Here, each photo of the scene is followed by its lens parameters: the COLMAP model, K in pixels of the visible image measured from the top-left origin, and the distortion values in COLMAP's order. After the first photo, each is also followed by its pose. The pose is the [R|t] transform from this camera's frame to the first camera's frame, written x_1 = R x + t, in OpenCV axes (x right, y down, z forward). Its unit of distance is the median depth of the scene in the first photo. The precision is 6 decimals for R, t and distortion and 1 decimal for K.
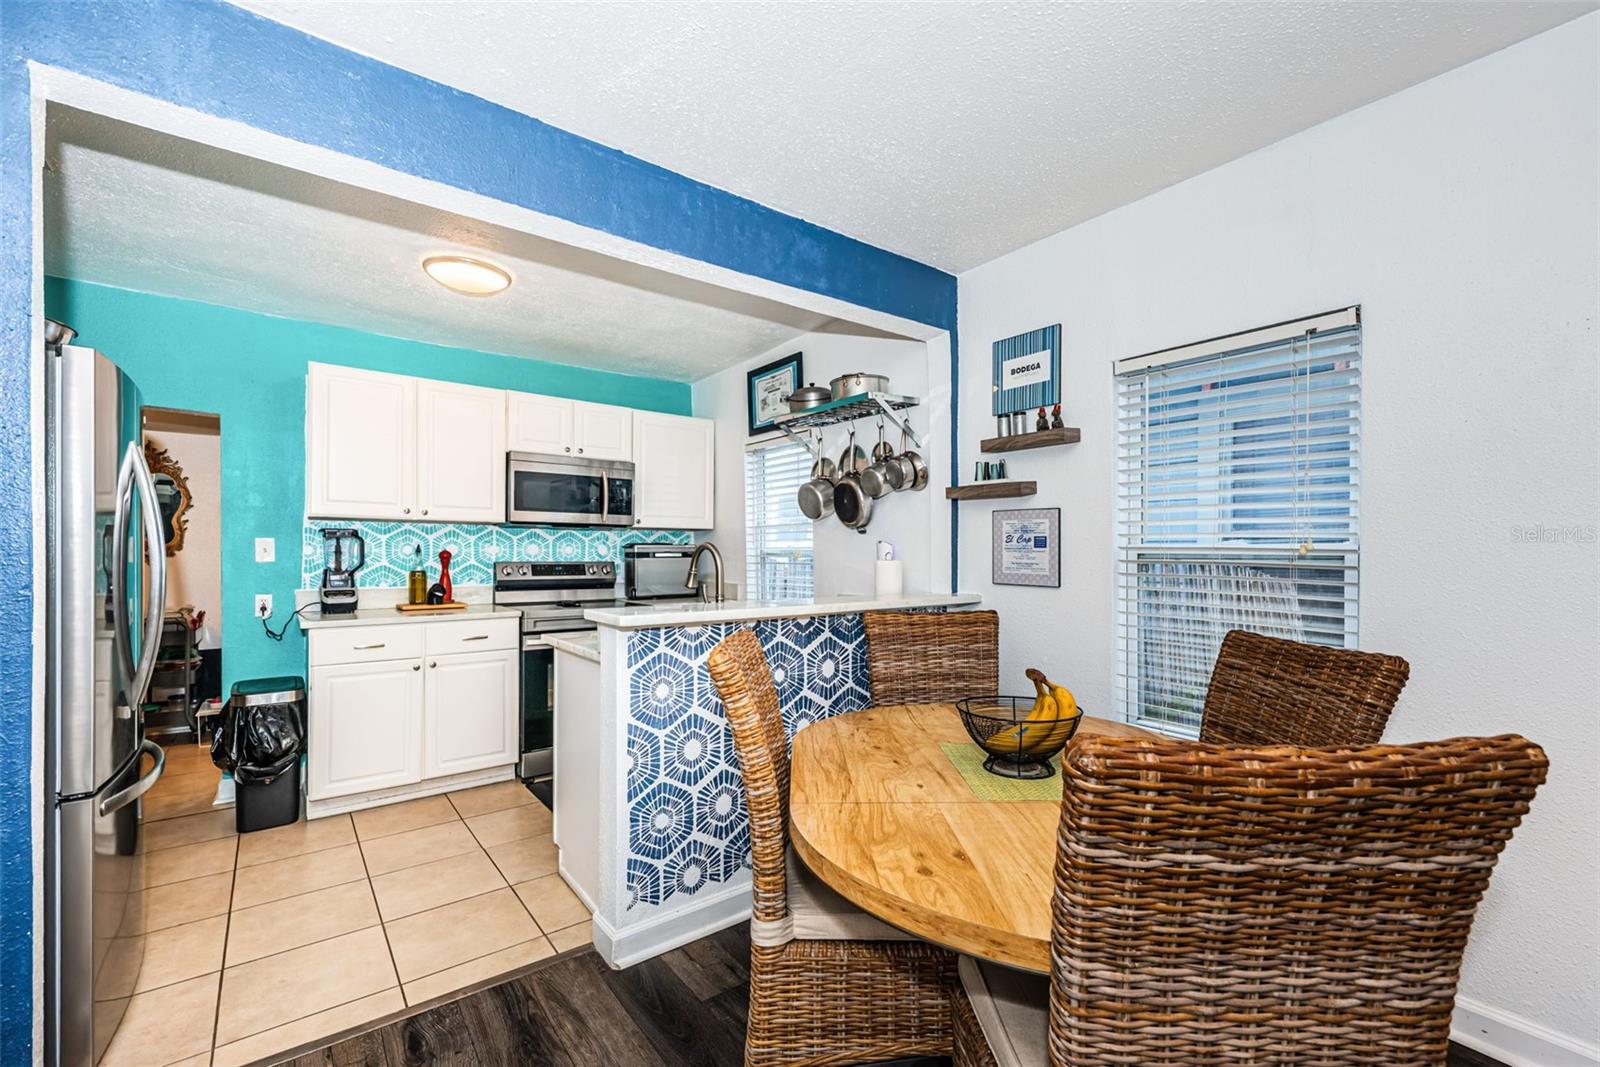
lens RADIAL K [[671.4, 0, 806.8], [0, 671.4, 549.3], [0, 0, 1]] dist [-0.004432, -0.000513]
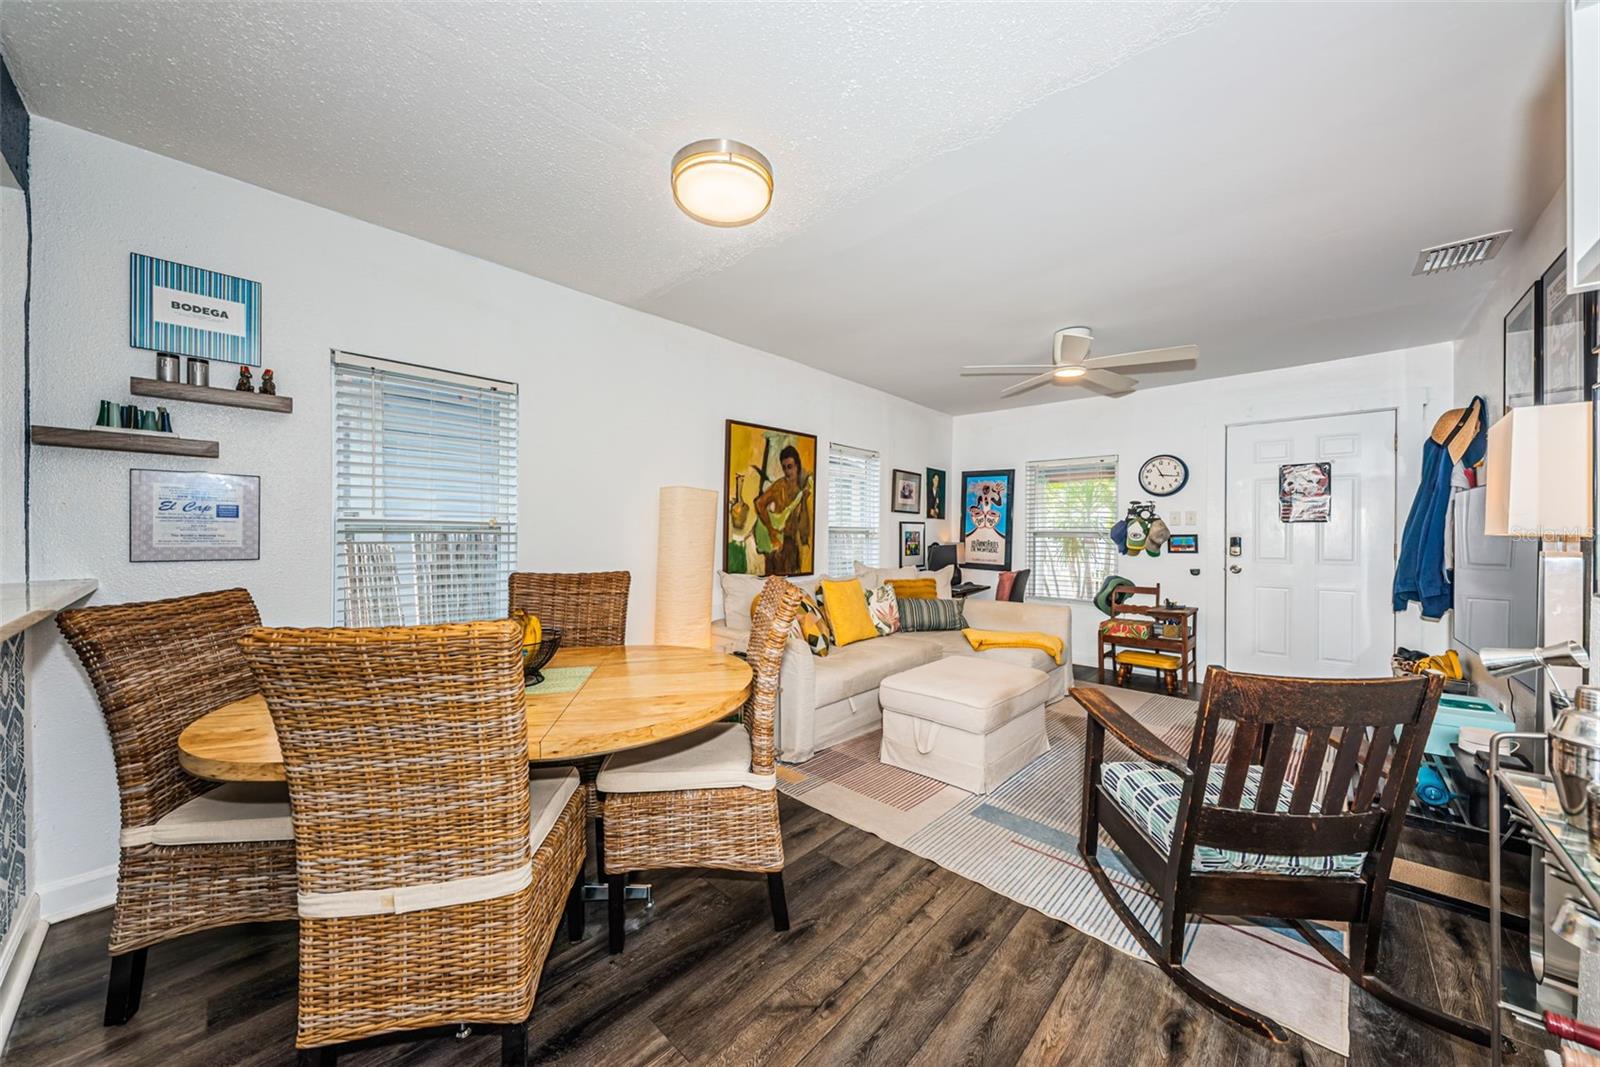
lens RADIAL K [[554.7, 0, 800.0], [0, 554.7, 533.5], [0, 0, 1]] dist [-0.000263, -0.000031]
pose [[-0.149149, -0.004557, 0.988804, -0.519965], [-0.009143, 0.999953, 0.003230, 0.009634], [-0.988772, -0.008559, -0.149183, 0.358269]]
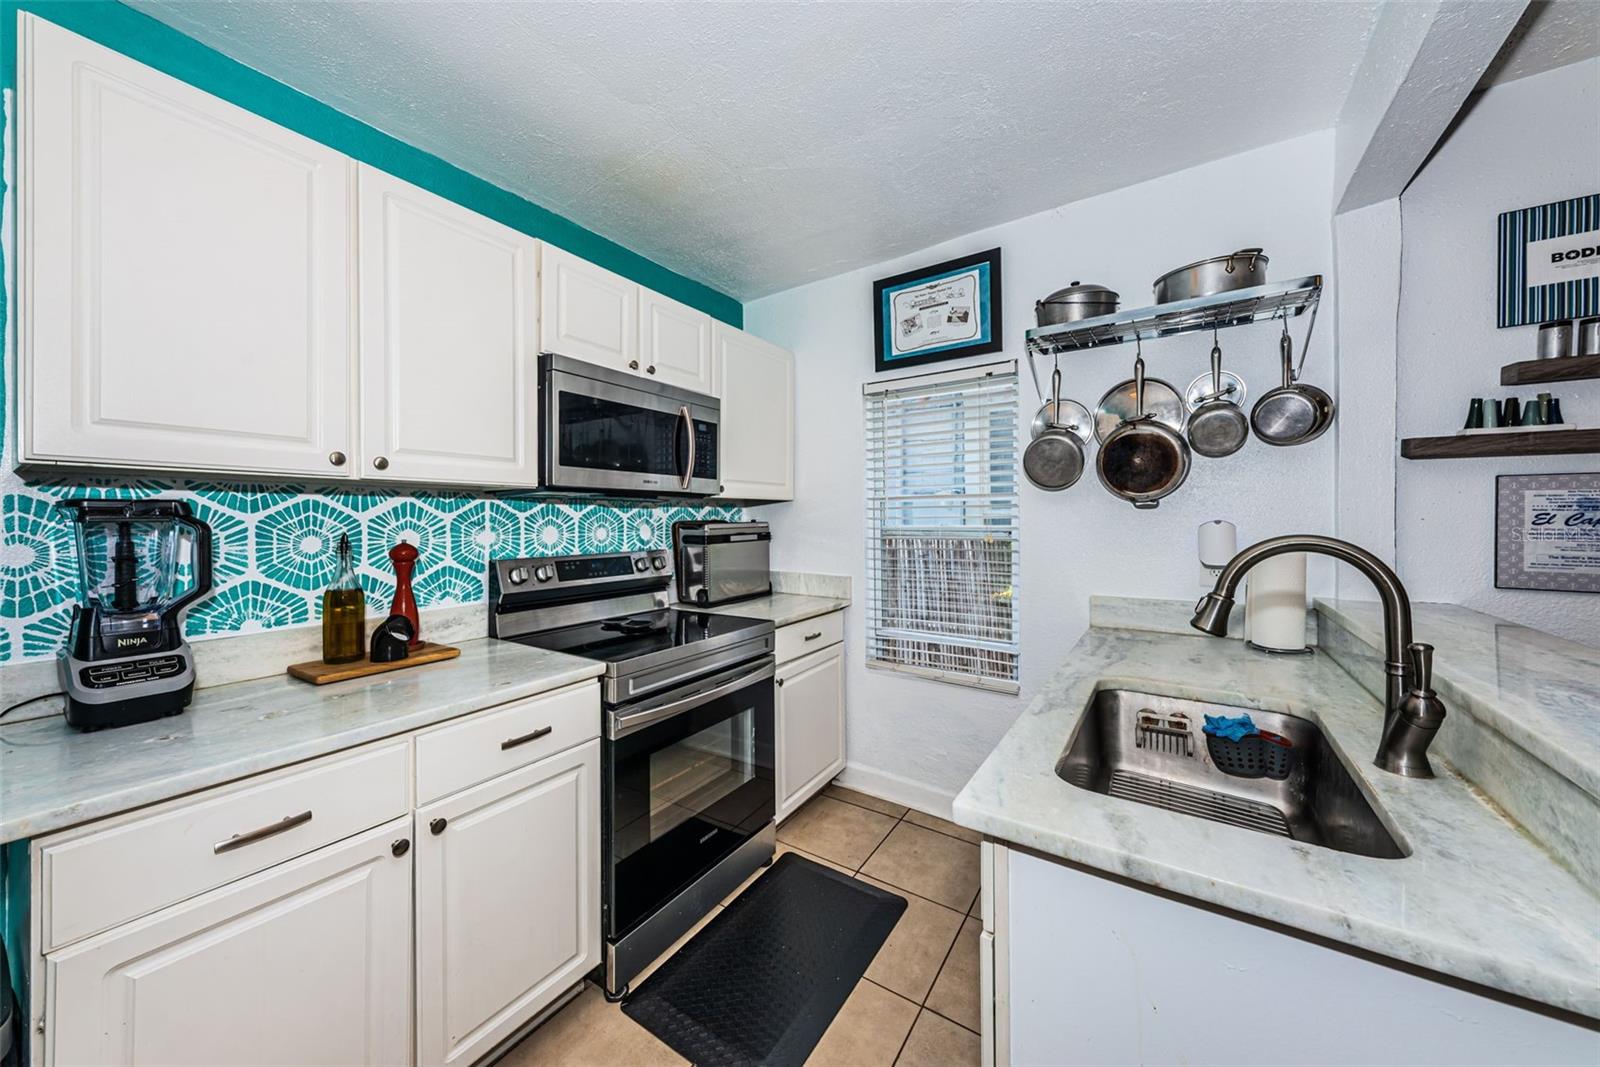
lens RADIAL K [[553.3, 0, 799.9], [0, 553.3, 514.3], [0, 0, 1]] dist [-0.000433, -0.000078]
pose [[0.950131, -0.005962, 0.311796, -0.575406], [0.006799, 0.999976, -0.001597, -0.025840], [-0.311778, 0.003637, 0.950148, 0.770962]]
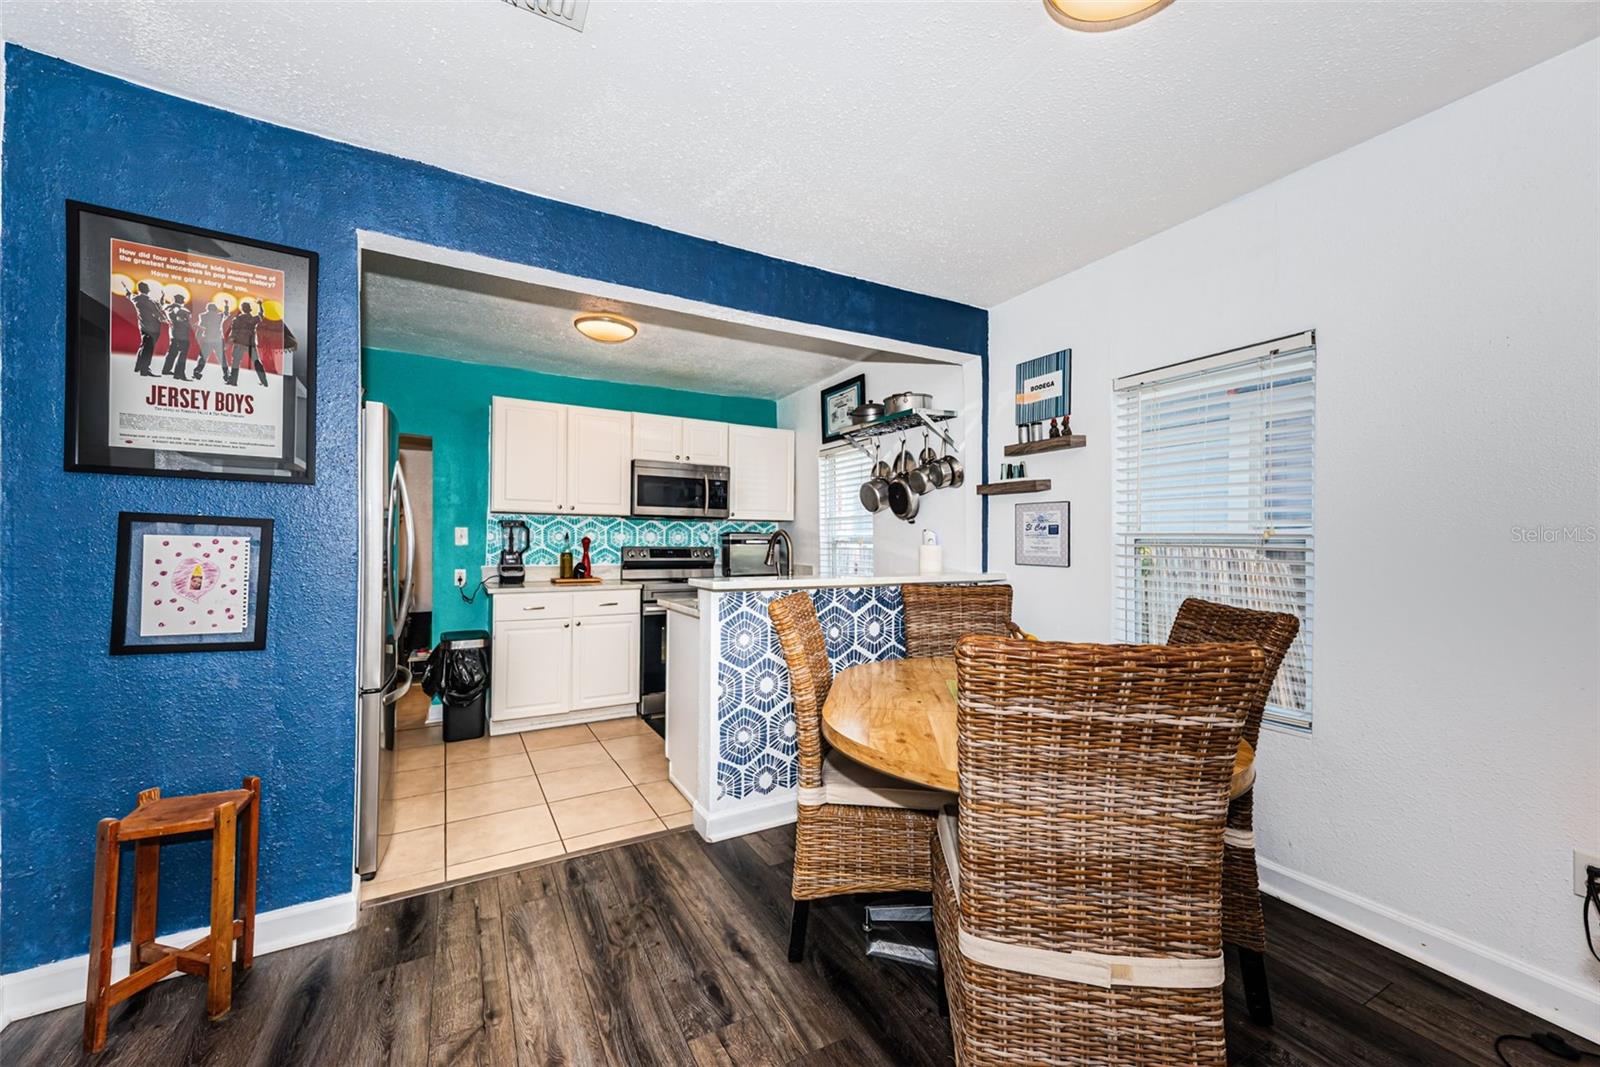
lens RADIAL K [[614.7, 0, 800.0], [0, 614.7, 533.5], [0, 0, 1]] dist [0.001101, 0.000056]
pose [[0.989304, 0.001201, -0.145862, 0.059805], [-0.003018, 0.999921, -0.012235, 0.011256], [0.145836, 0.012544, 0.989229, -0.163287]]
